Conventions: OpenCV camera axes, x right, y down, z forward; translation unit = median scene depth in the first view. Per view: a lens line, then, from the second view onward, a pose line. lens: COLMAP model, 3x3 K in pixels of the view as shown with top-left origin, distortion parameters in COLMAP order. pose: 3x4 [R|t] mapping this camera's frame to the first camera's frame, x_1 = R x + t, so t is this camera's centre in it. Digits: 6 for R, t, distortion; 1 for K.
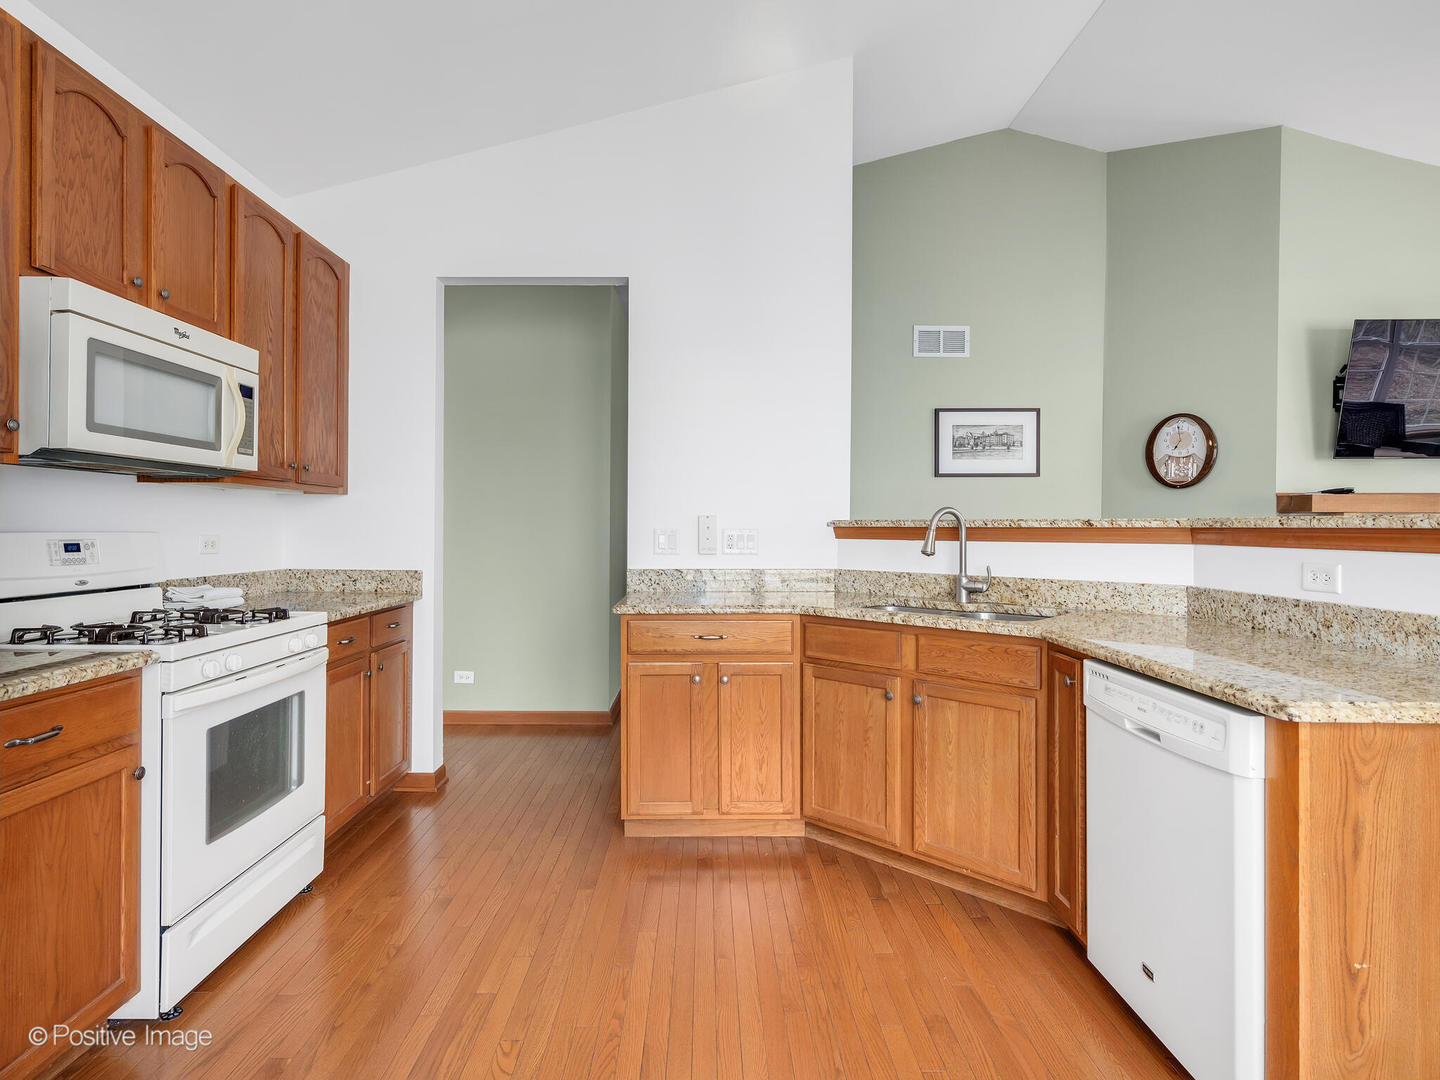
lens RADIAL K [[734.4, 0, 718.5], [0, 734.4, 534.6], [0, 0, 1]] dist [0.001008, 0.000962]
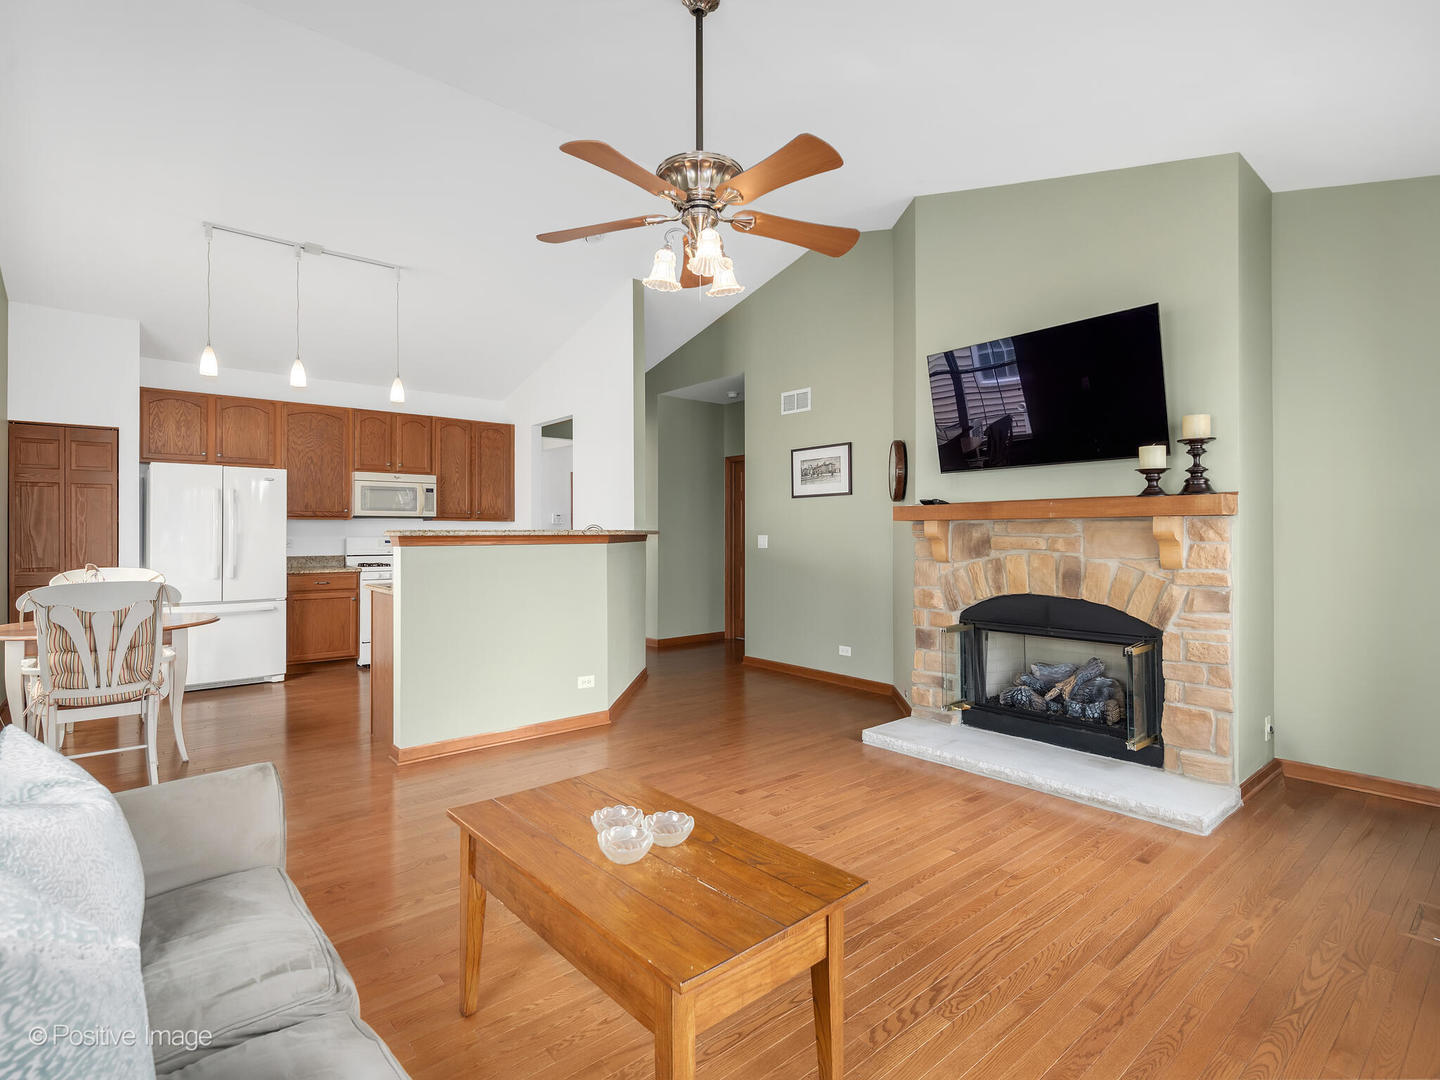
lens RADIAL K [[720.6, 0, 720.8], [0, 720.6, 533.2], [0, 0, 1]] dist [-0.000274, -0.000059]
pose [[0.639231, -0.004567, -0.769002, 1.361756], [-0.005188, 0.999934, -0.010250, 0.002620], [0.768998, 0.010542, 0.639165, 0.018473]]
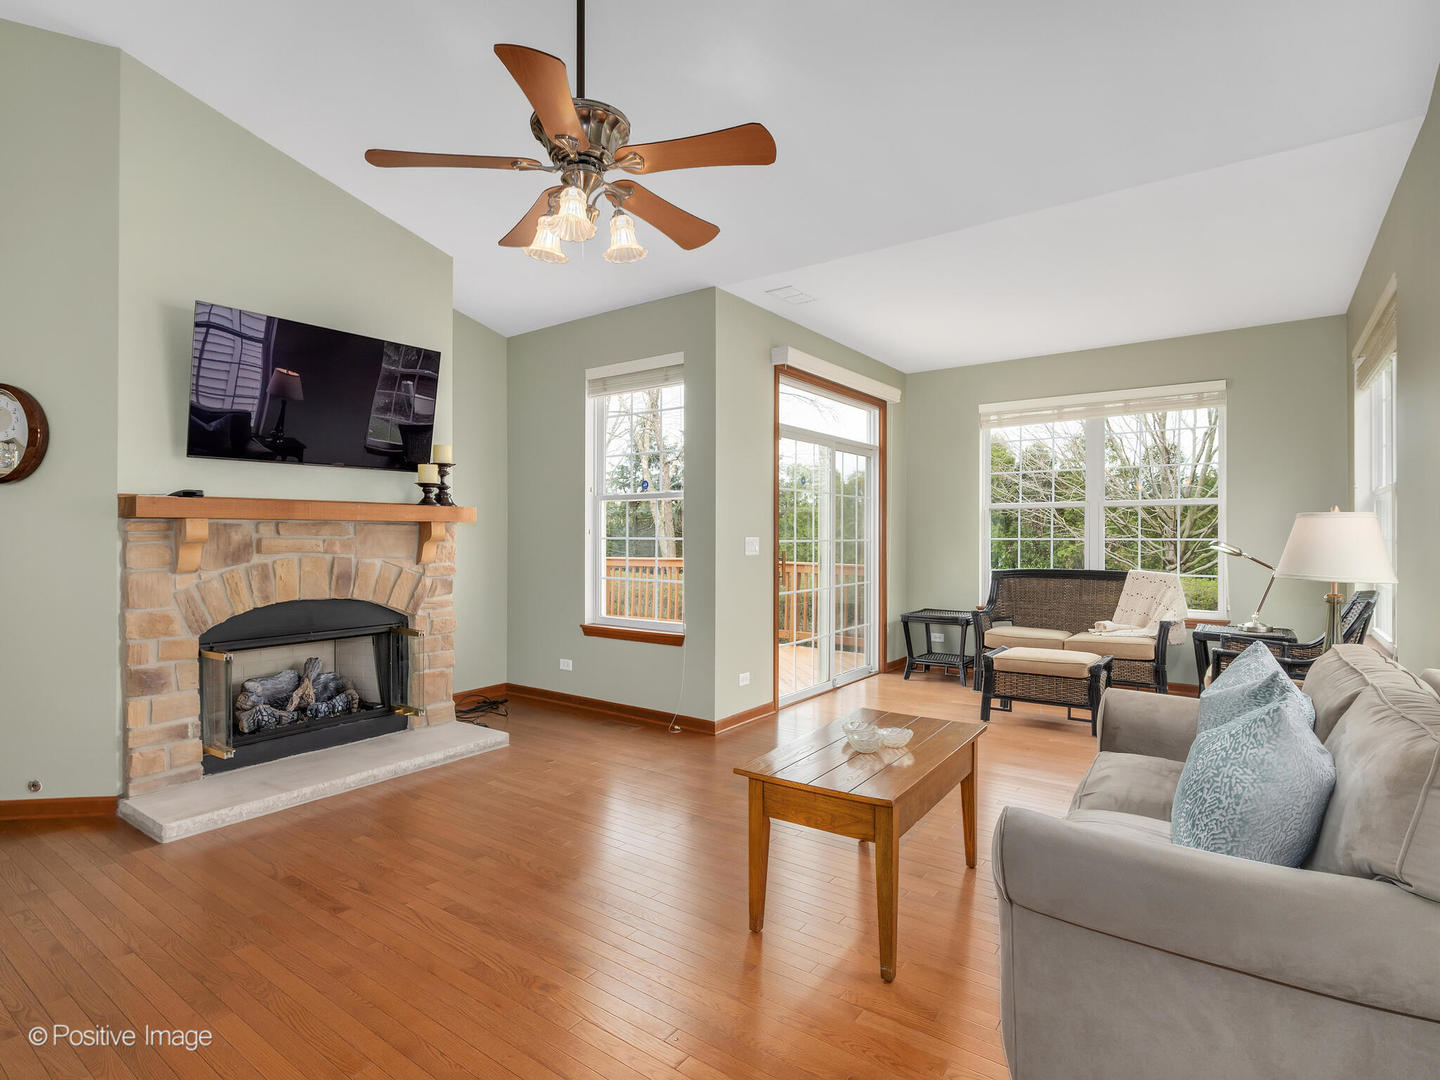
lens RADIAL K [[734.4, 0, 720.0], [0, 734.4, 534.3], [0, 0, 1]] dist [0.001008, 0.000962]
pose [[0.597427, -0.002355, 0.801920, 0.478419], [0.011208, 0.999923, -0.005414, 0.000350], [-0.801845, 0.012222, 0.597407, -0.024268]]
